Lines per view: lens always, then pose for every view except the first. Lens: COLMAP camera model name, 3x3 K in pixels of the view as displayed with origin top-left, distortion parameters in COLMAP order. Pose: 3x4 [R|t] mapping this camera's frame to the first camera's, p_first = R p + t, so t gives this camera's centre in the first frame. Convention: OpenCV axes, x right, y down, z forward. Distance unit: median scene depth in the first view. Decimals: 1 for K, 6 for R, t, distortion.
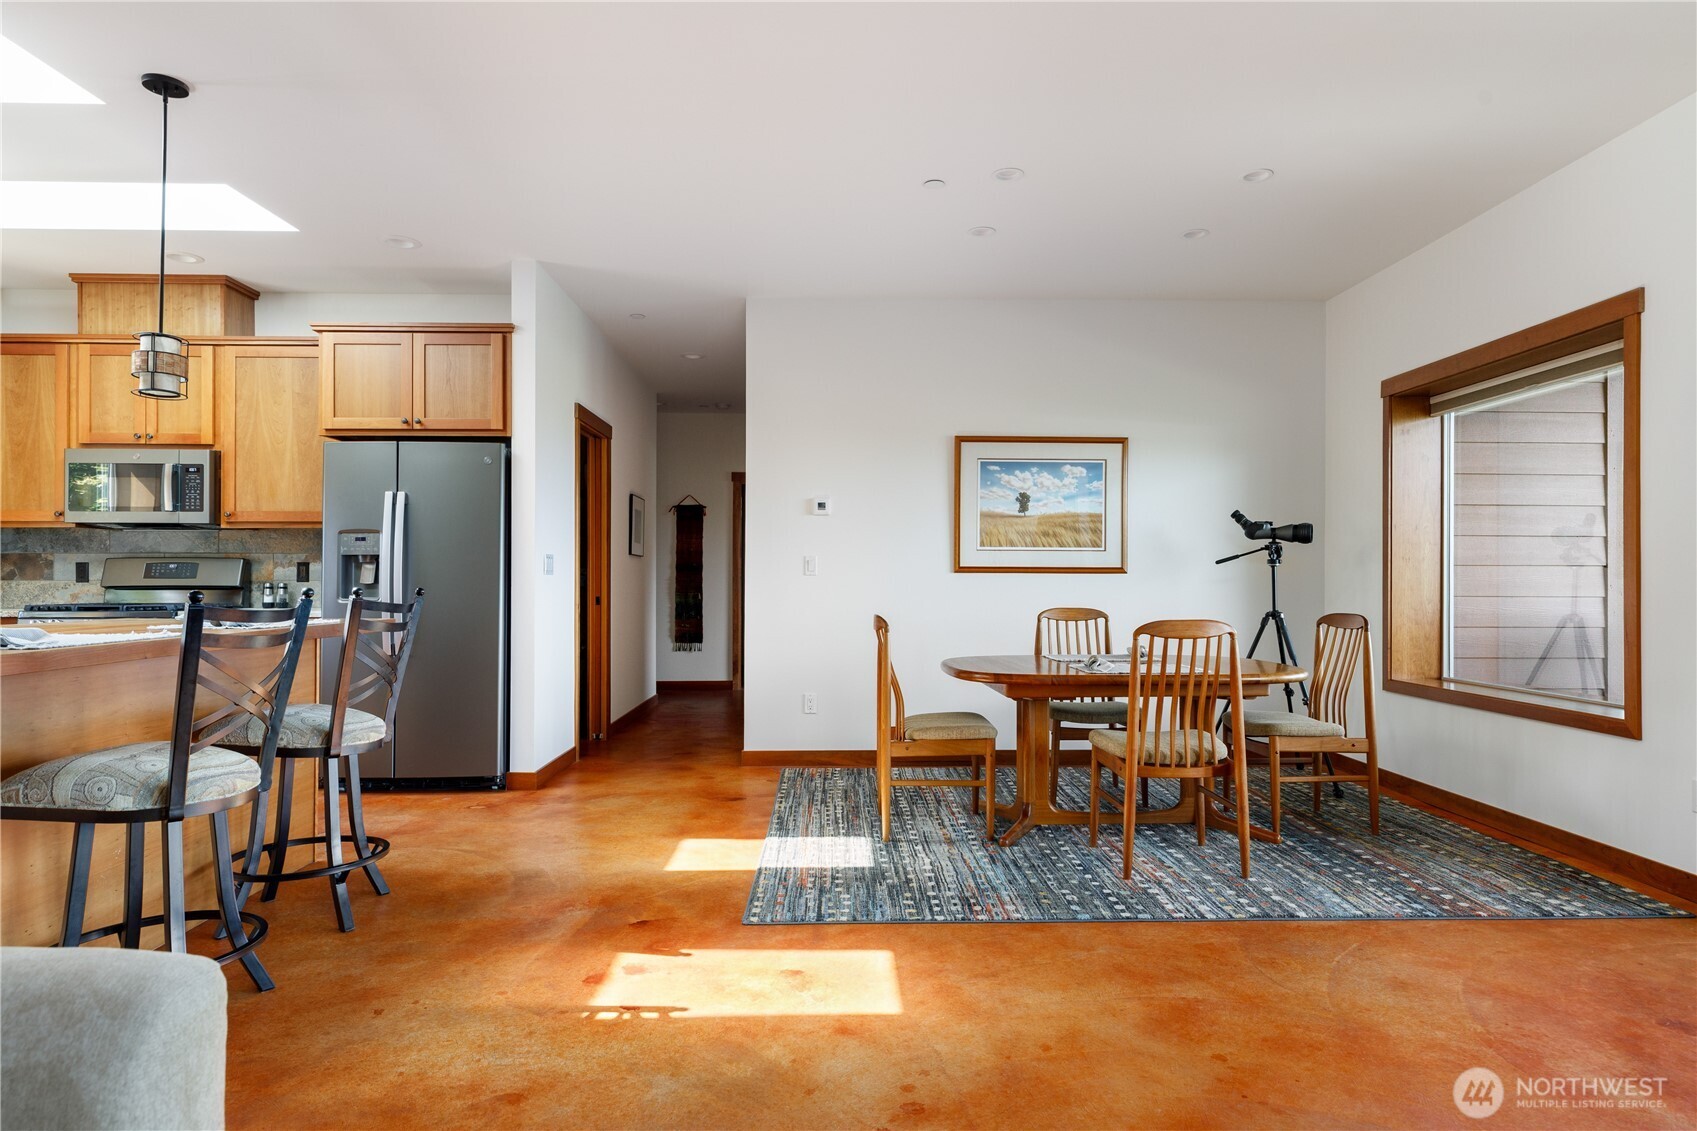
lens RADIAL K [[979.6, 0, 844.1], [0, 979.6, 580.8], [0, 0, 1]] dist [0.014781, -0.000197]
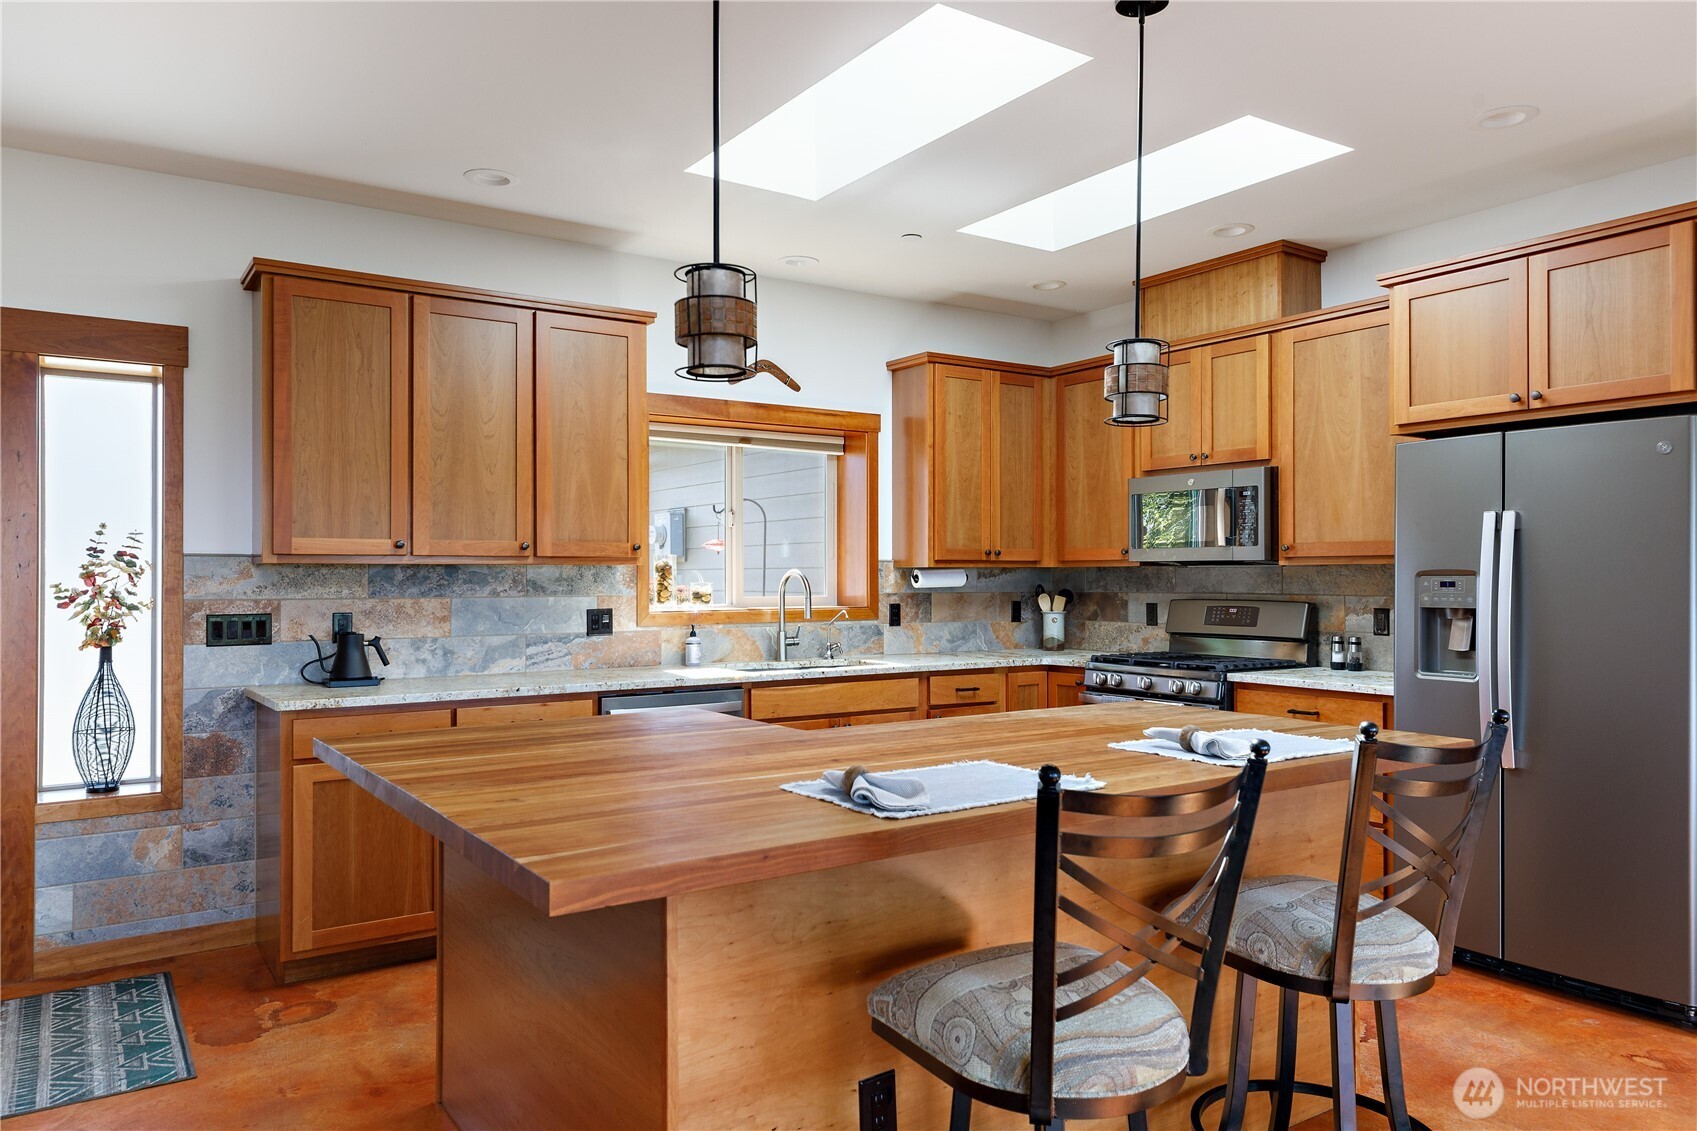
lens RADIAL K [[1166.0, 0, 847.5], [0, 1166.0, 568.2], [0, 0, 1]] dist [0.018972, -0.002979]
pose [[0.554667, -0.010437, -0.832007, -0.055893], [0.002533, 0.999938, -0.010855, -0.044866], [0.832068, 0.003914, 0.554659, 0.217075]]
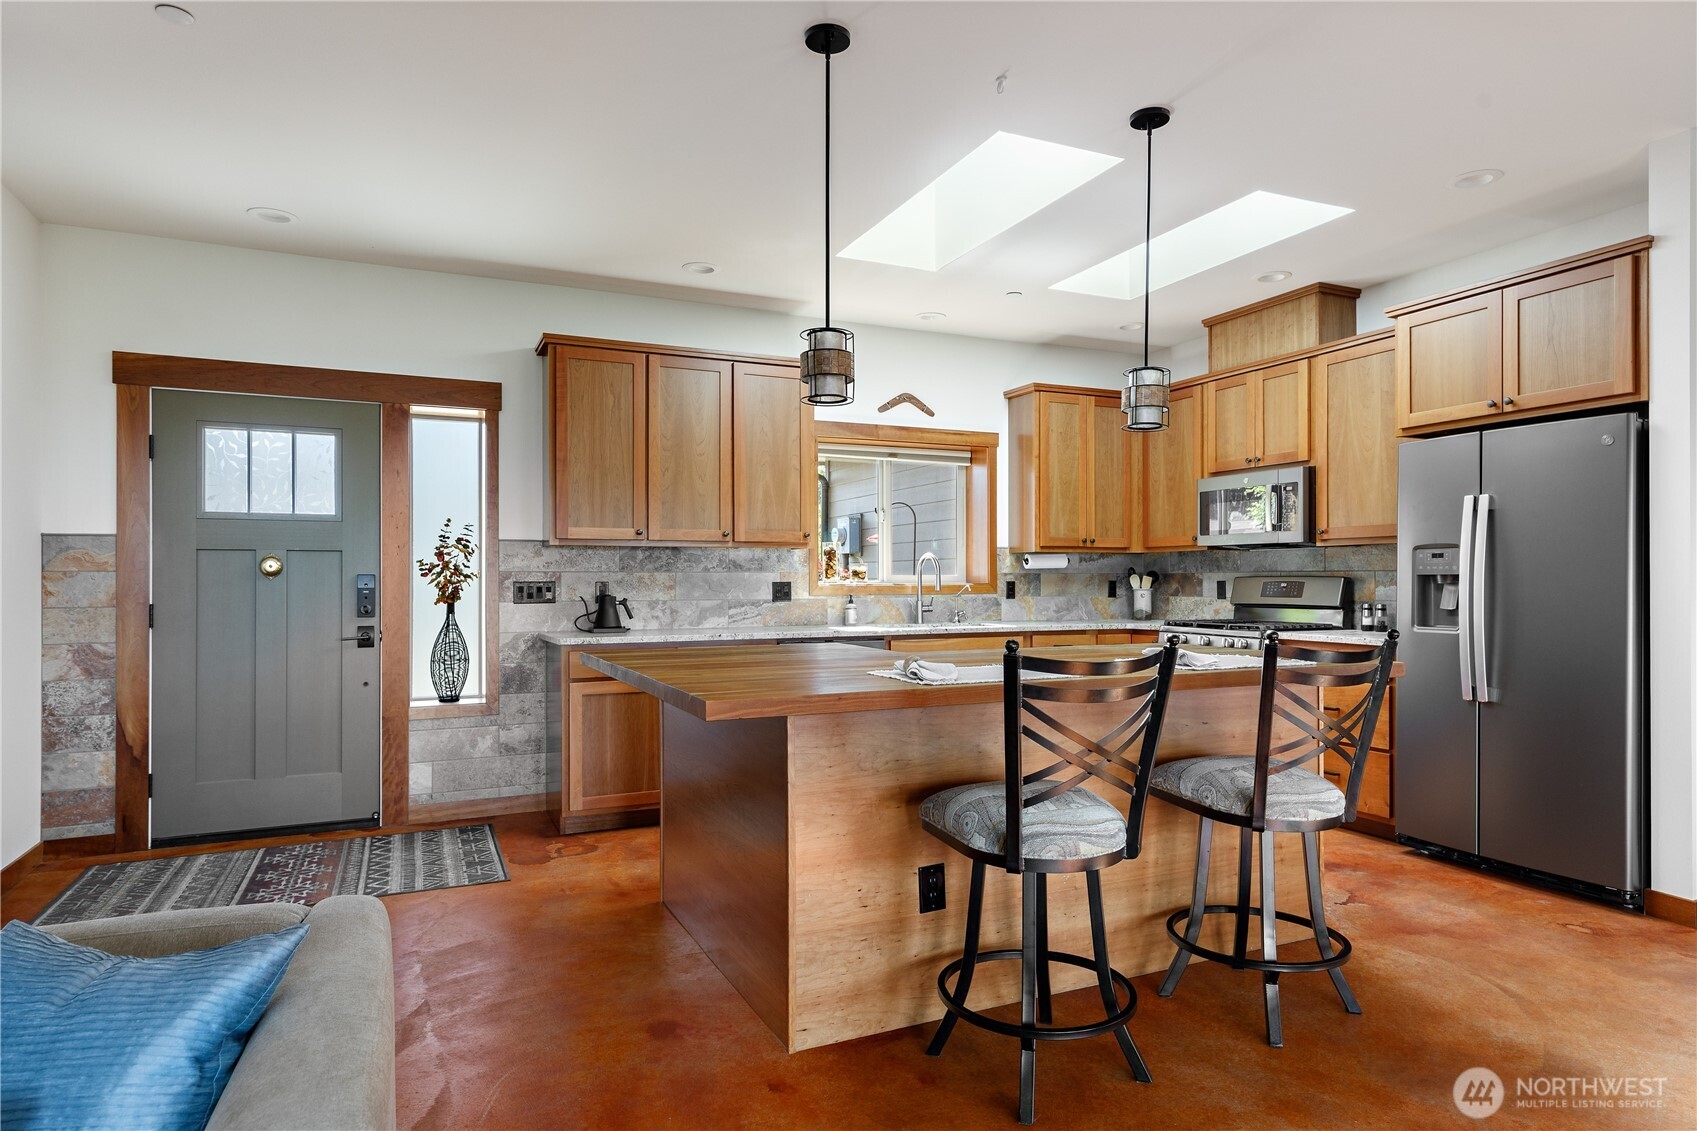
lens RADIAL K [[979.6, 0, 843.7], [0, 979.6, 580.4], [0, 0, 1]] dist [0.014781, -0.000197]
pose [[0.403839, -0.001823, -0.914828, 0.064274], [0.000745, 0.999998, -0.001664, -0.020153], [0.914830, -0.000010, 0.403839, 0.202536]]
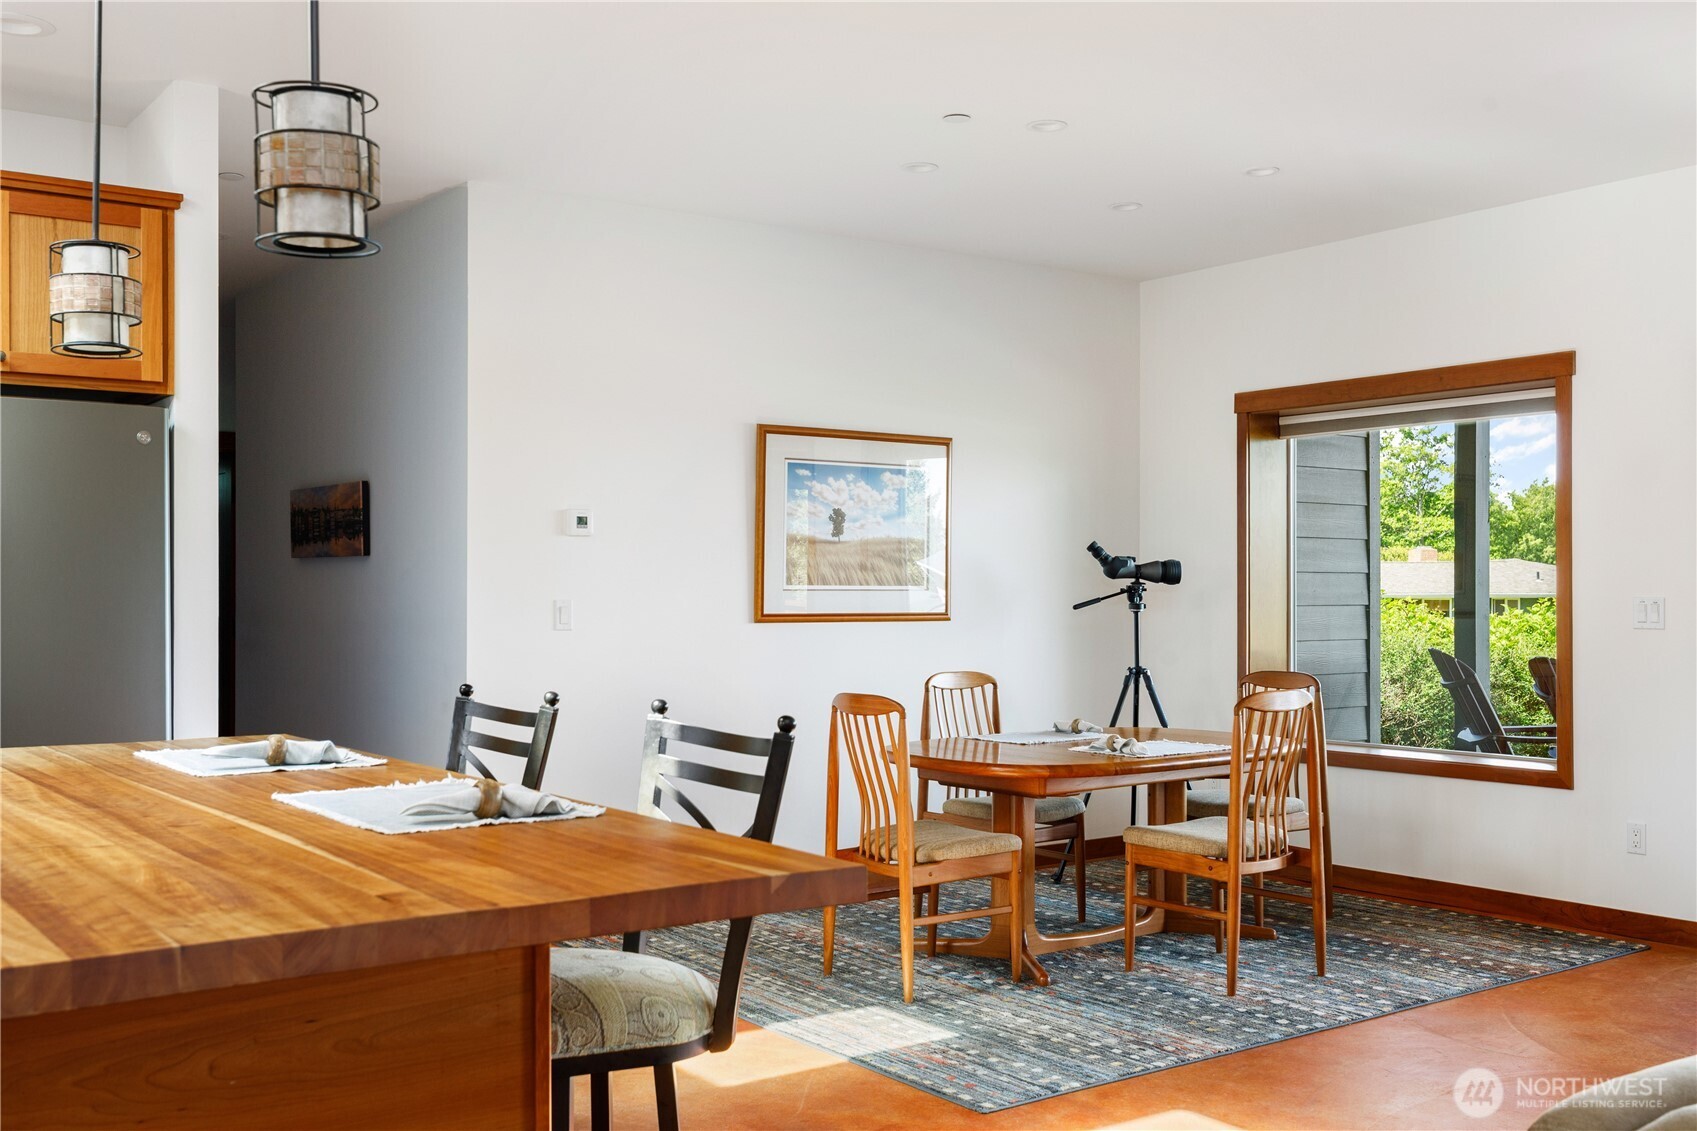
lens RADIAL K [[1732.3, 0, 851.4], [0, 1732.3, 579.4], [0, 0, 1]] dist [0.038259, 0.000000]
pose [[0.808513, -0.000879, 0.588477, -0.594628], [0.003985, 0.999984, -0.003982, -0.036773], [-0.588464, 0.005565, 0.808504, -0.020679]]
